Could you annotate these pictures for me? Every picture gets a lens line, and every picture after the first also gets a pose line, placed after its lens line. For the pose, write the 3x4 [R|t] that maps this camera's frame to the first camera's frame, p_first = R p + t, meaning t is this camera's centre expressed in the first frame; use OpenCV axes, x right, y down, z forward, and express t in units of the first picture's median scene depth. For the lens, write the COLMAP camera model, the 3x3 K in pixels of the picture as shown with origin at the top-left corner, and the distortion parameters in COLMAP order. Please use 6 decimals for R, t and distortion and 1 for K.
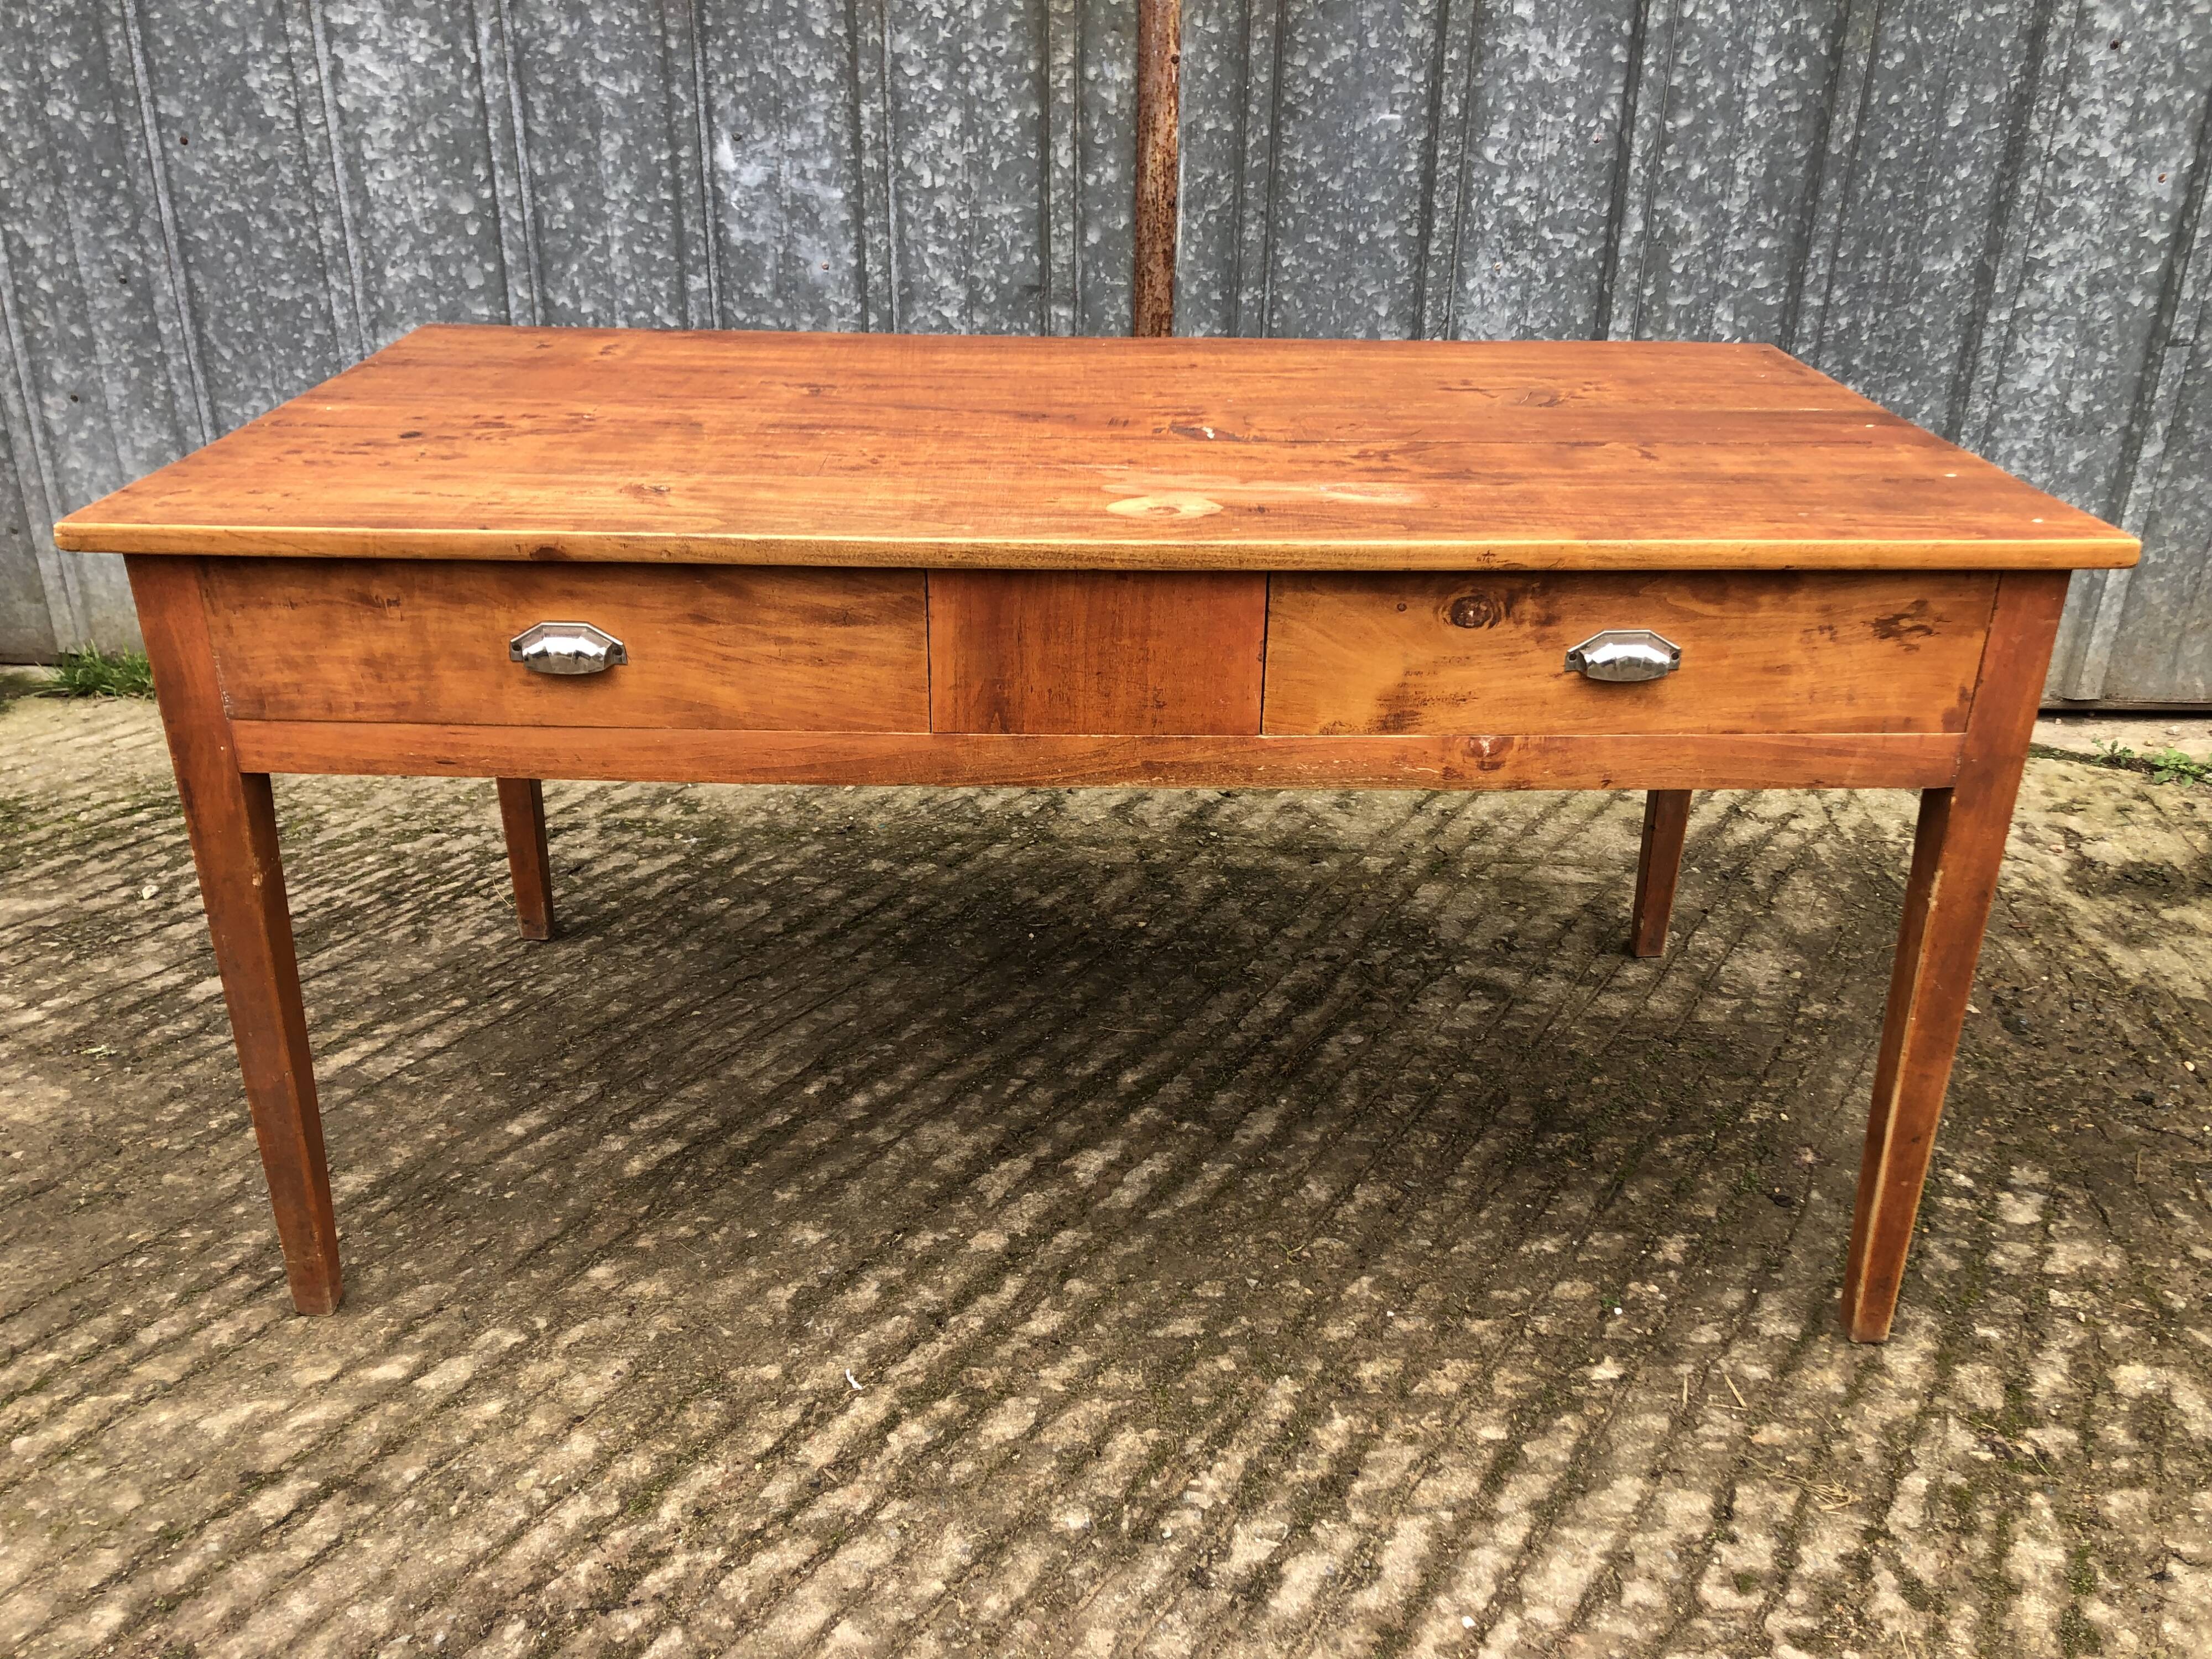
lens RADIAL K [[1777.7, 0, 1109.6], [0, 1777.7, 825.1], [0, 0, 1]] dist [0.005057, 0.014317]
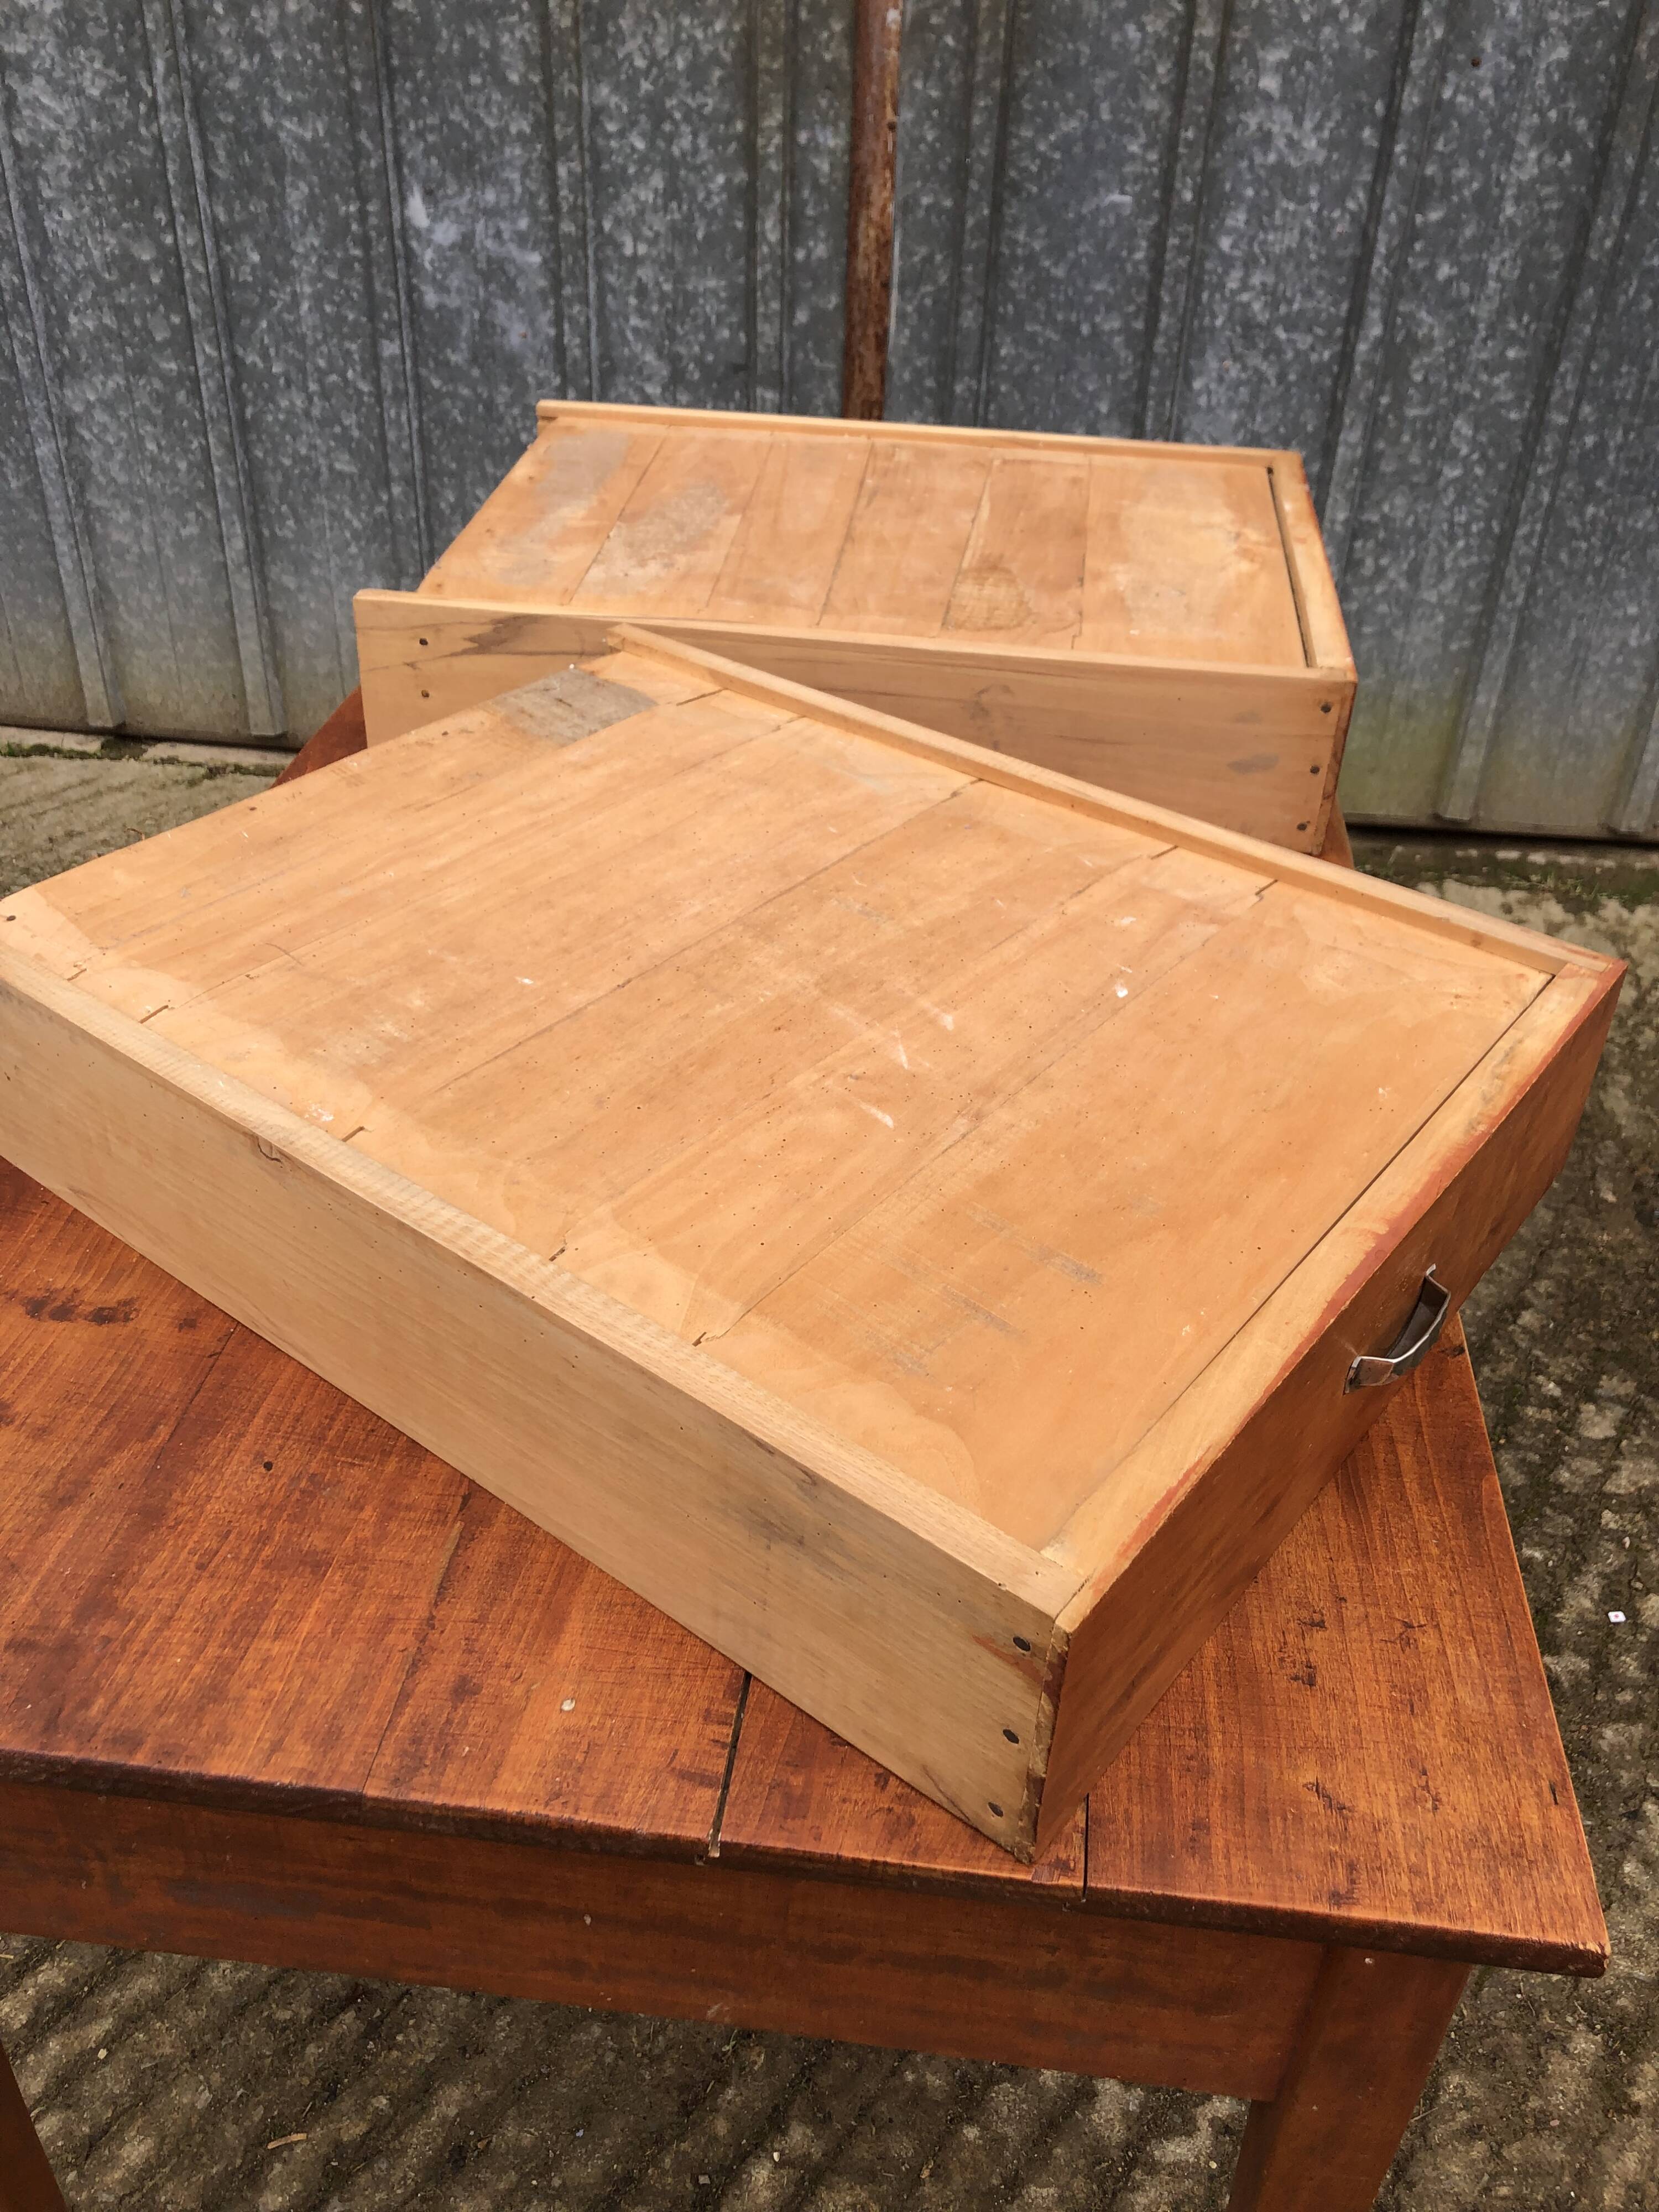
lens RADIAL K [[1777.7, 0, 852.7], [0, 1777.7, 1078.9], [0, 0, 1]] dist [0.005057, 0.014317]
pose [[0.998455, 0.049591, -0.025059, 0.064036], [-0.044732, 0.984961, 0.166883, -0.092634], [0.032958, -0.165504, 0.985658, -0.003397]]
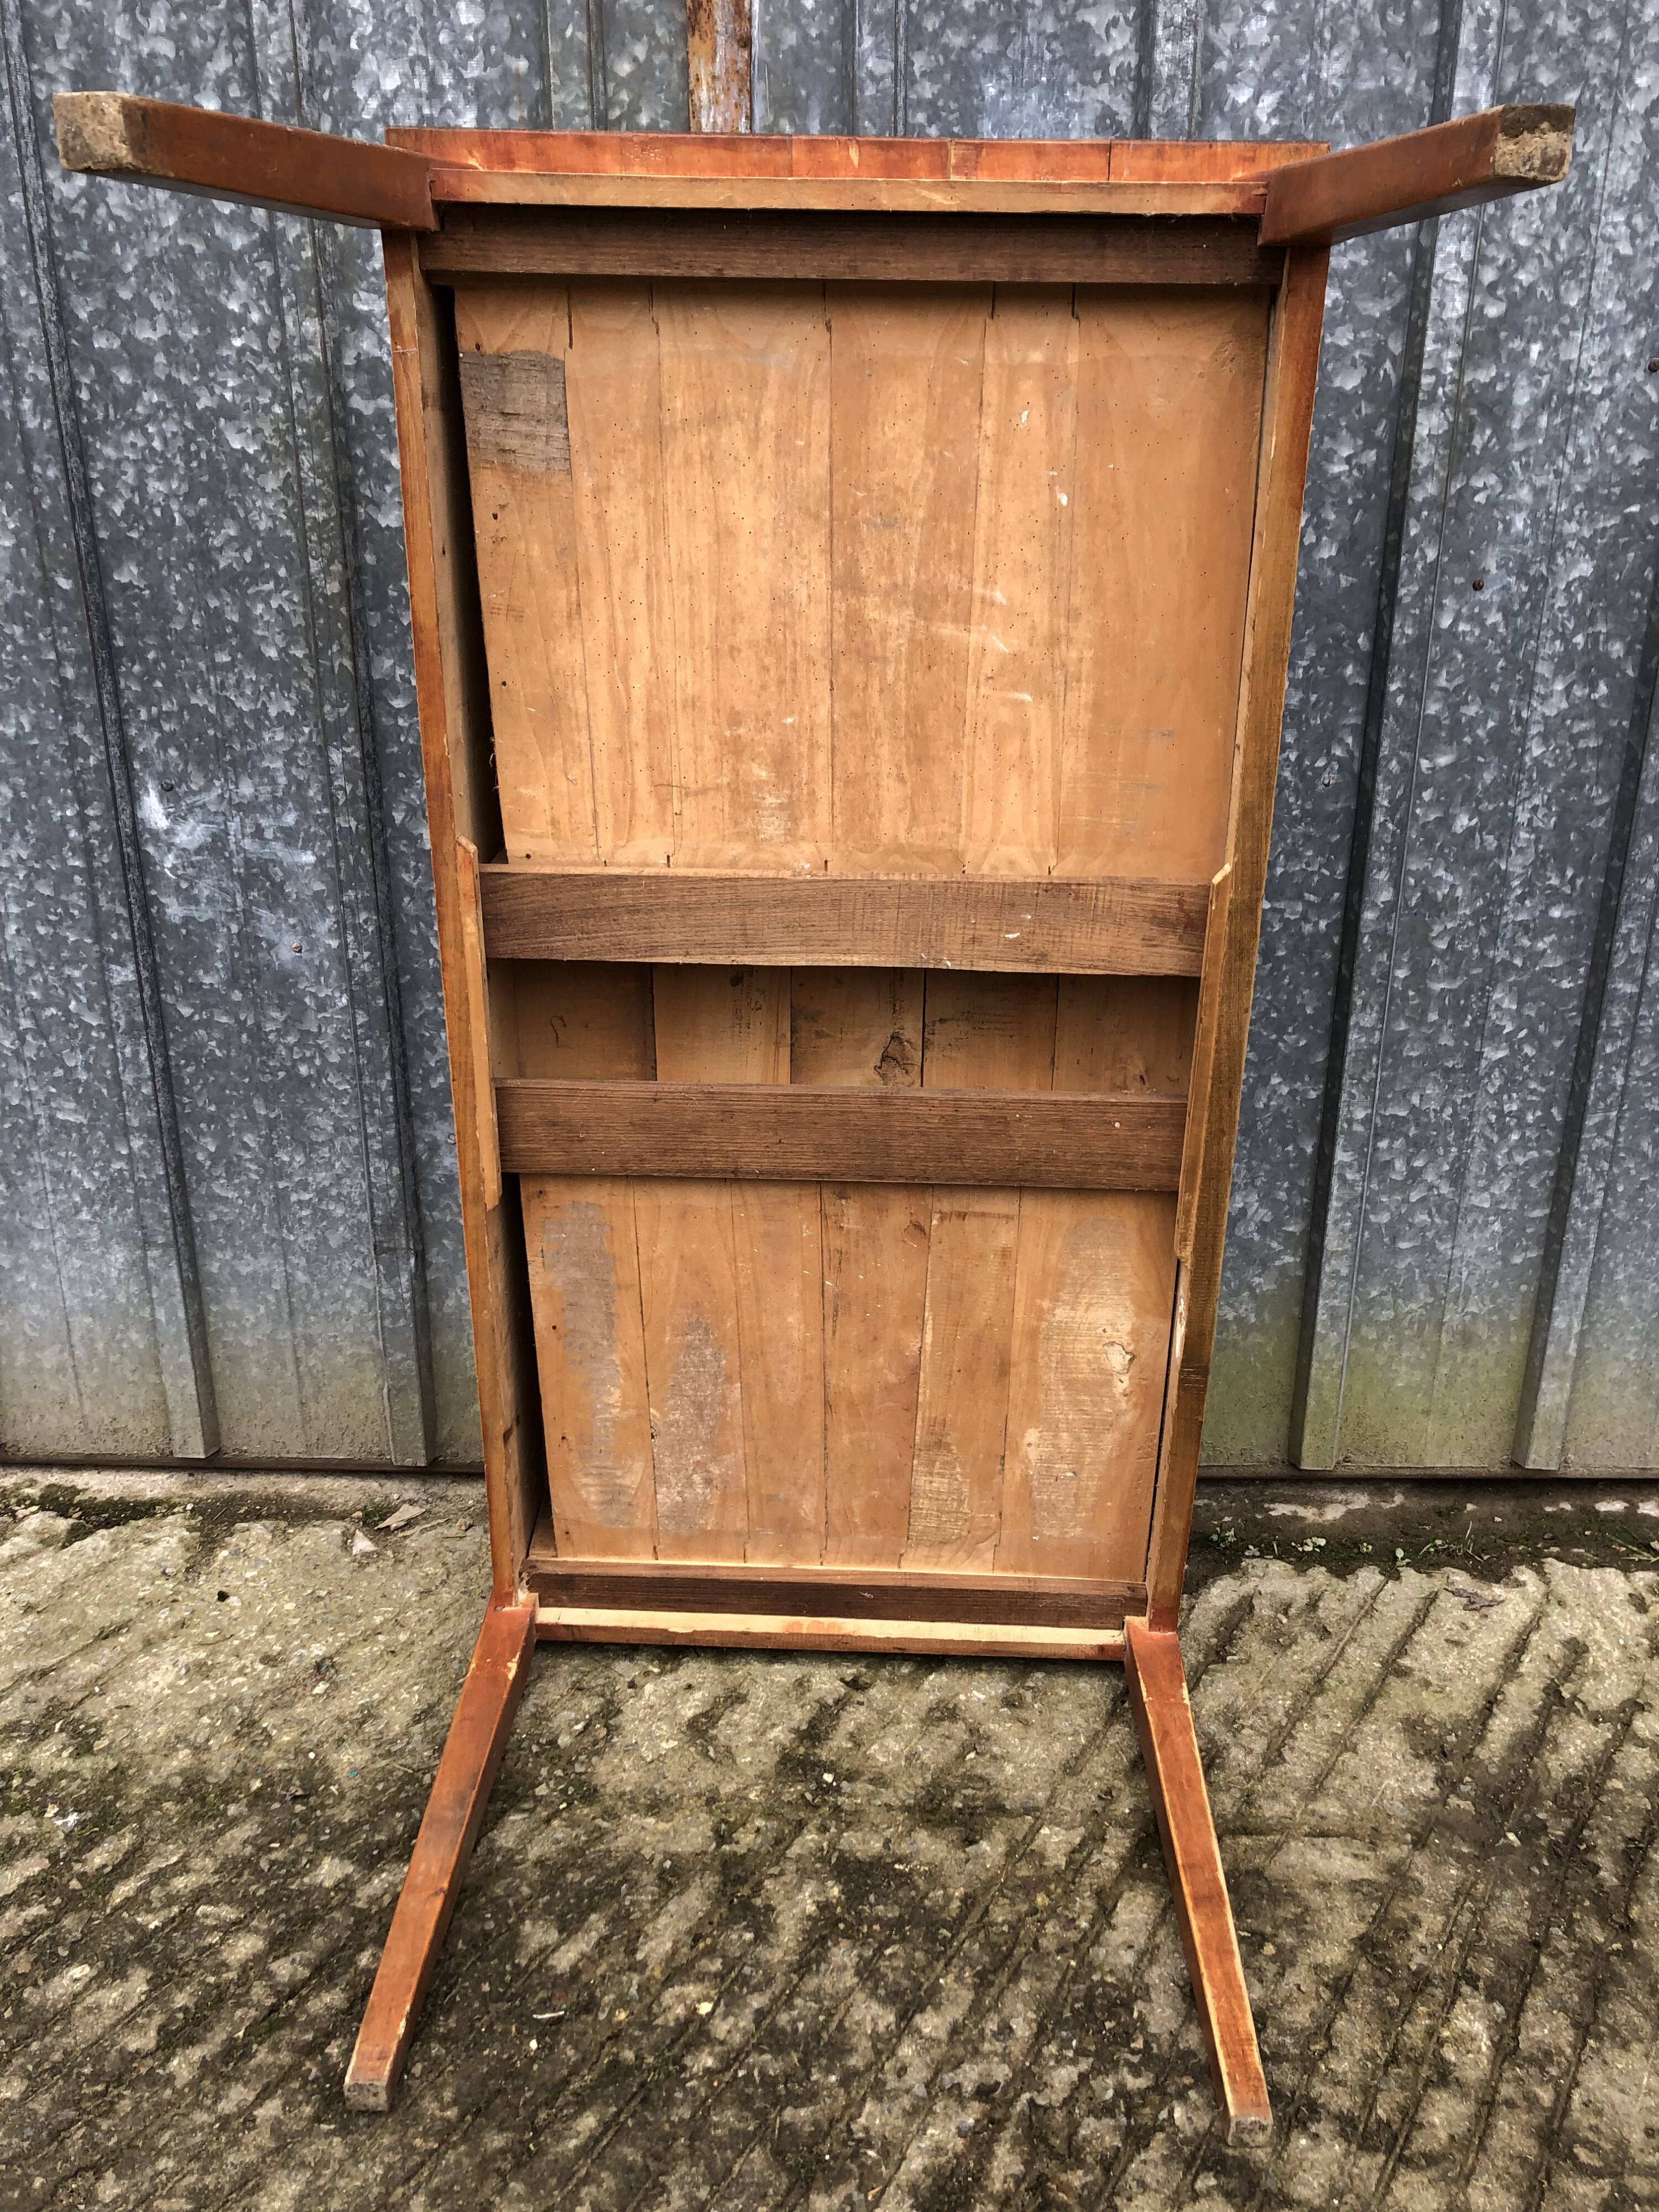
lens RADIAL K [[1777.7, 0, 843.9], [0, 1777.7, 1102.6], [0, 0, 1]] dist [0.005057, 0.014317]
pose [[0.999795, -0.015476, 0.013076, 0.061119], [0.016194, 0.998261, -0.056676, -0.214785], [-0.012176, 0.056876, 0.998307, 0.273211]]
